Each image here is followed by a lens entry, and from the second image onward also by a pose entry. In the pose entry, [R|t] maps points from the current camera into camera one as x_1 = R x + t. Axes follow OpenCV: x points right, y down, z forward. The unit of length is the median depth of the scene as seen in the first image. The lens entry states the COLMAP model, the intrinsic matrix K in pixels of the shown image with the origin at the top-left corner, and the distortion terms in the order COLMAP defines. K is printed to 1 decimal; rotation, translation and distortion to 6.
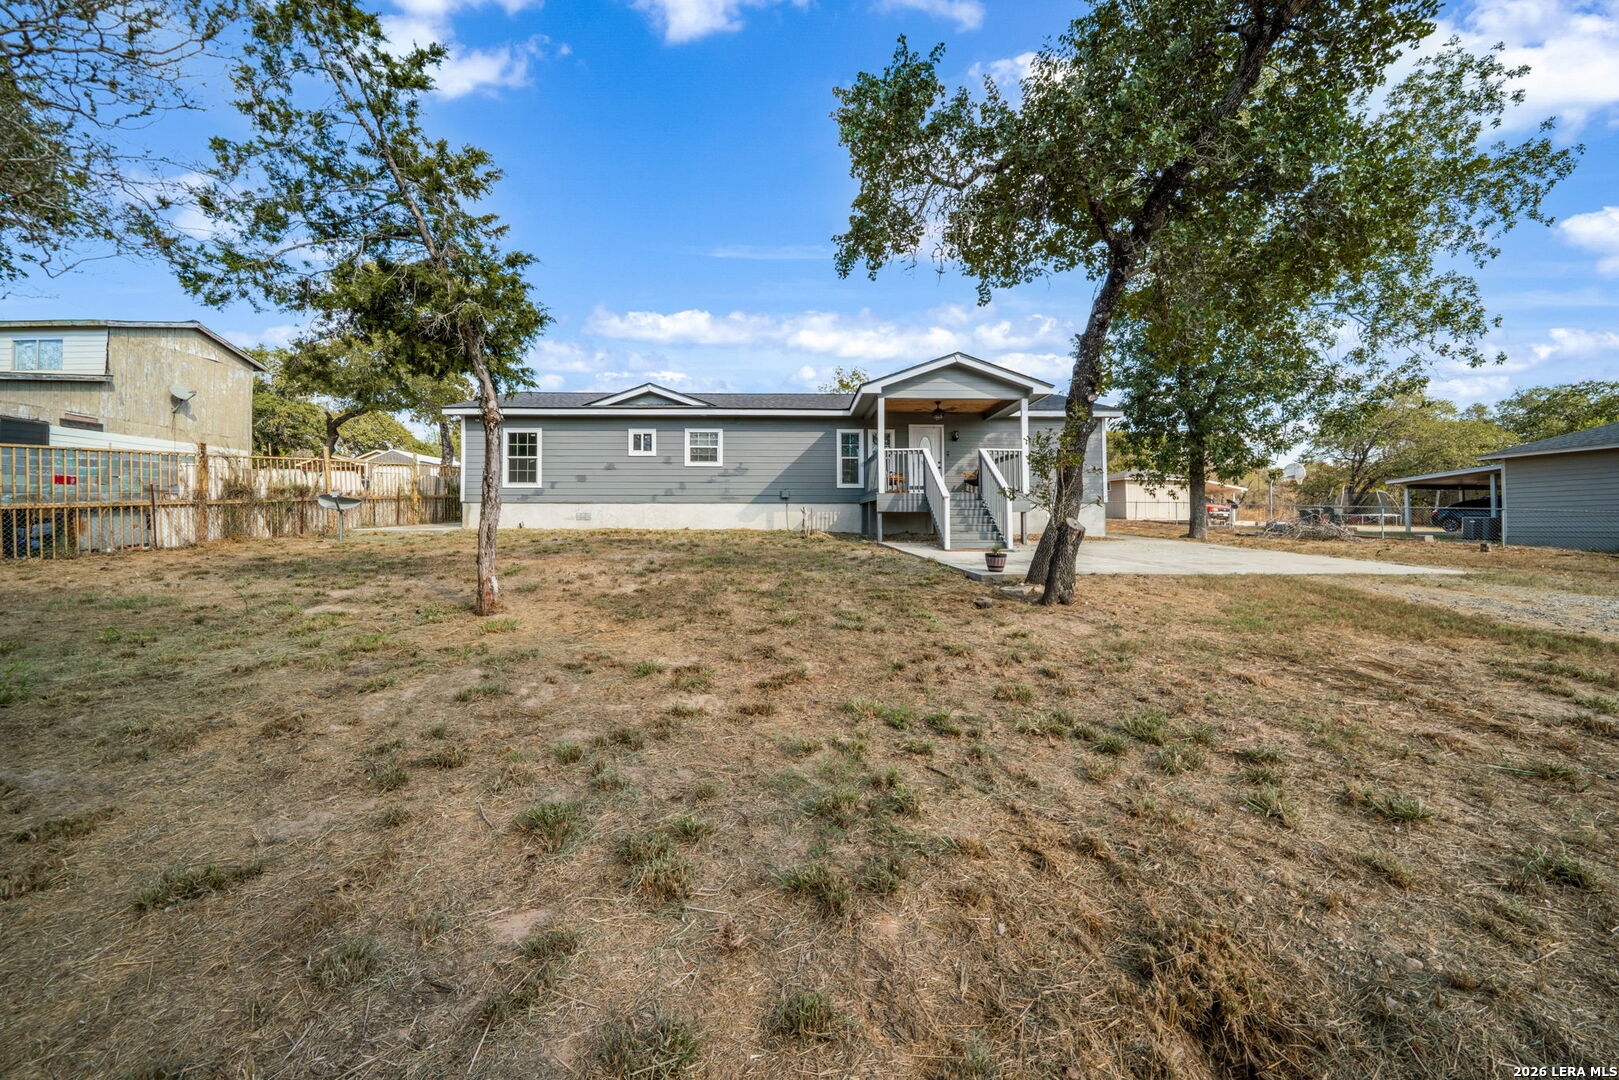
lens RADIAL K [[581.0, 0, 802.1], [0, 581.0, 517.5], [0, 0, 1]] dist [-0.012161, -0.000001]
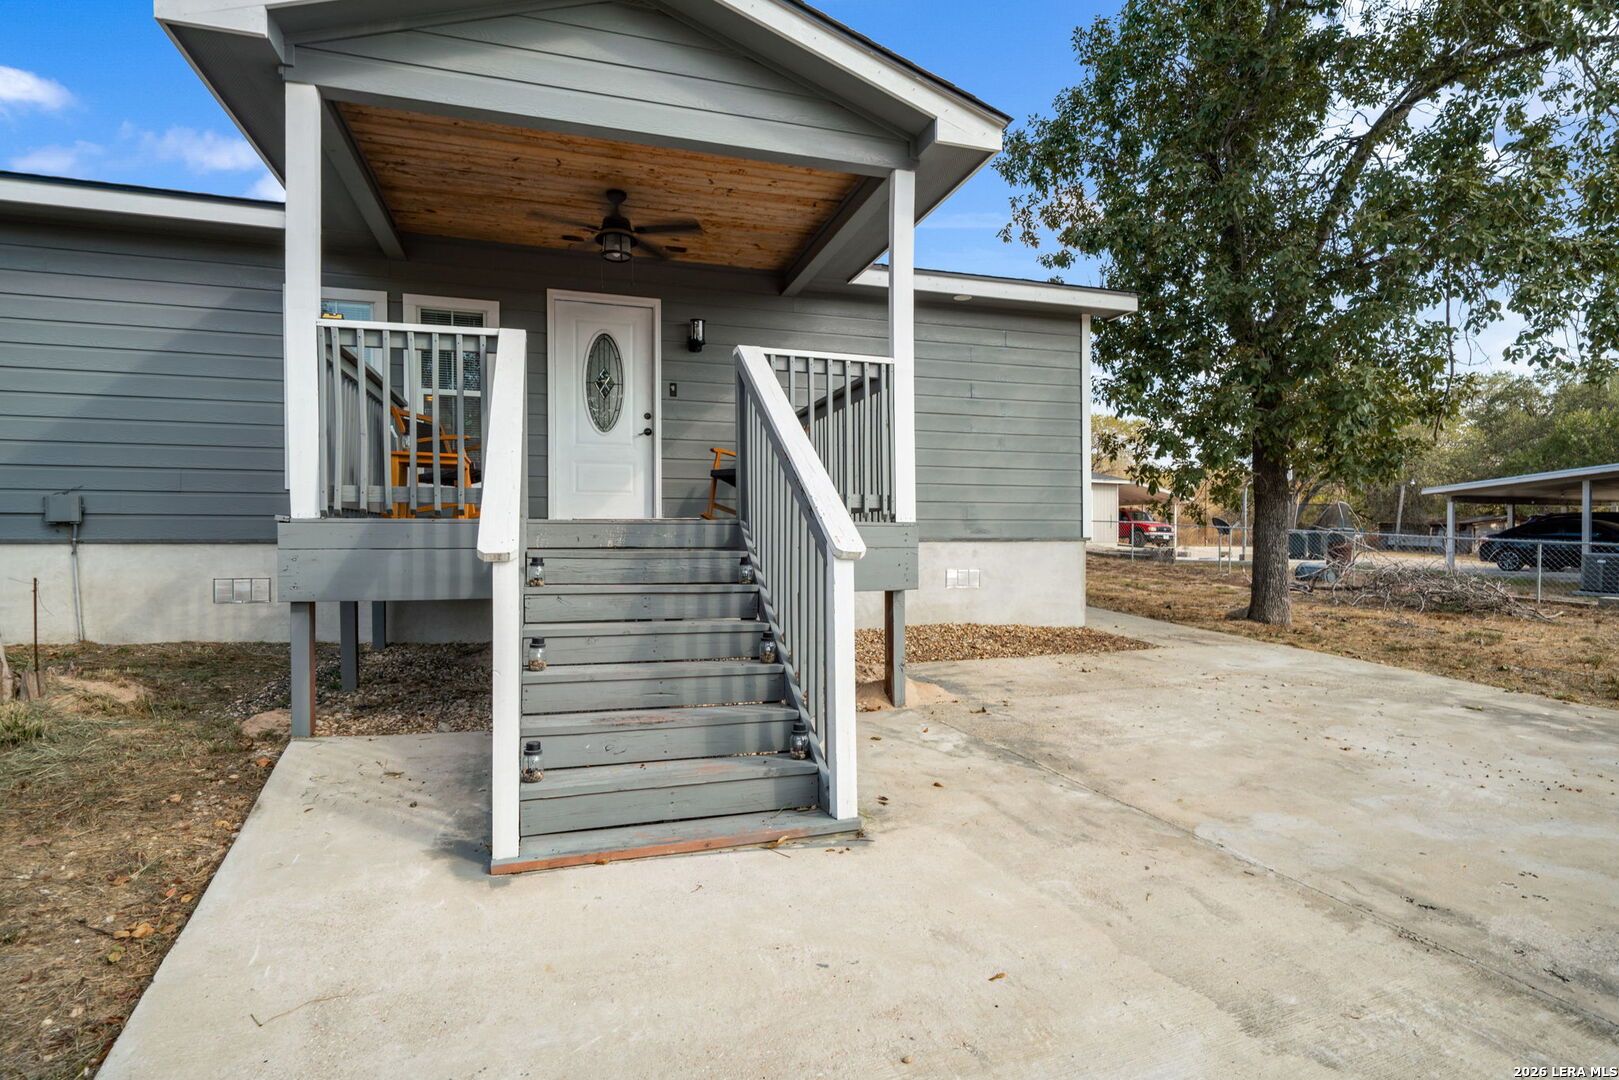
lens RADIAL K [[838.2, 0, 809.5], [0, 838.2, 540.0], [0, 0, 1]] dist [0.024429, -0.000011]
pose [[0.961023, 0.000328, 0.276469, 0.192996], [-0.003714, 0.999924, 0.011723, -0.031823], [-0.276445, -0.012293, 0.960951, 0.524463]]
